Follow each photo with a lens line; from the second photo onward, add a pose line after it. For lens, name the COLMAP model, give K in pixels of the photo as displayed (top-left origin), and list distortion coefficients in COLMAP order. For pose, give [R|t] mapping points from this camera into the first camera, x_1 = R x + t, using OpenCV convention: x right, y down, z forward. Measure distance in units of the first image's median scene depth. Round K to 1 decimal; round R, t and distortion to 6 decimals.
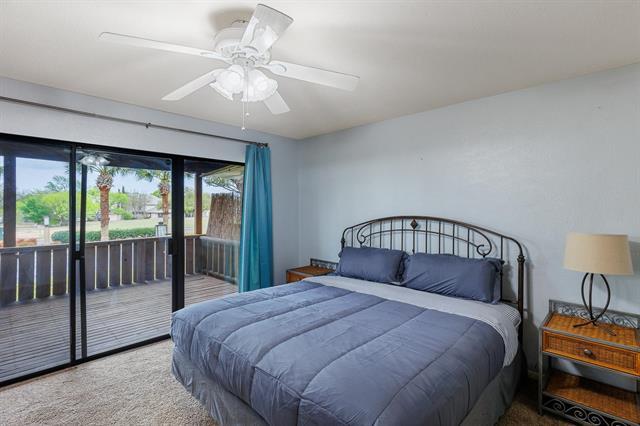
lens RADIAL K [[308.2, 0, 321.0], [0, 308.2, 210.1], [0, 0, 1]] dist [0.002634, 0.000362]
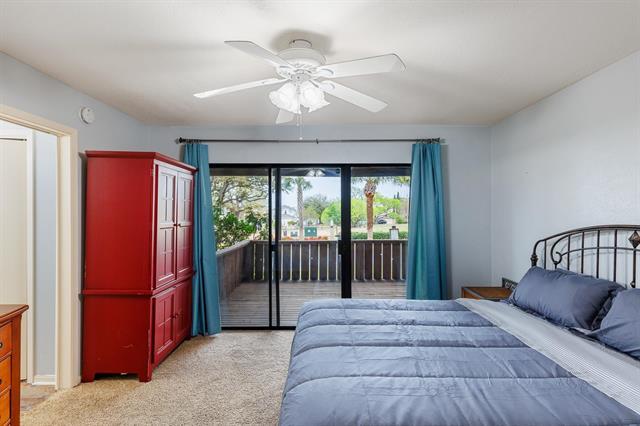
lens RADIAL K [[334.9, 0, 320.2], [0, 334.9, 213.4], [0, 0, 1]] dist [-0.002661, -0.000766]
pose [[0.692797, 0.001444, -0.721131, 0.330271], [-0.004698, 0.999986, -0.002511, 0.000555], [0.721117, 0.005127, 0.692794, 0.121579]]
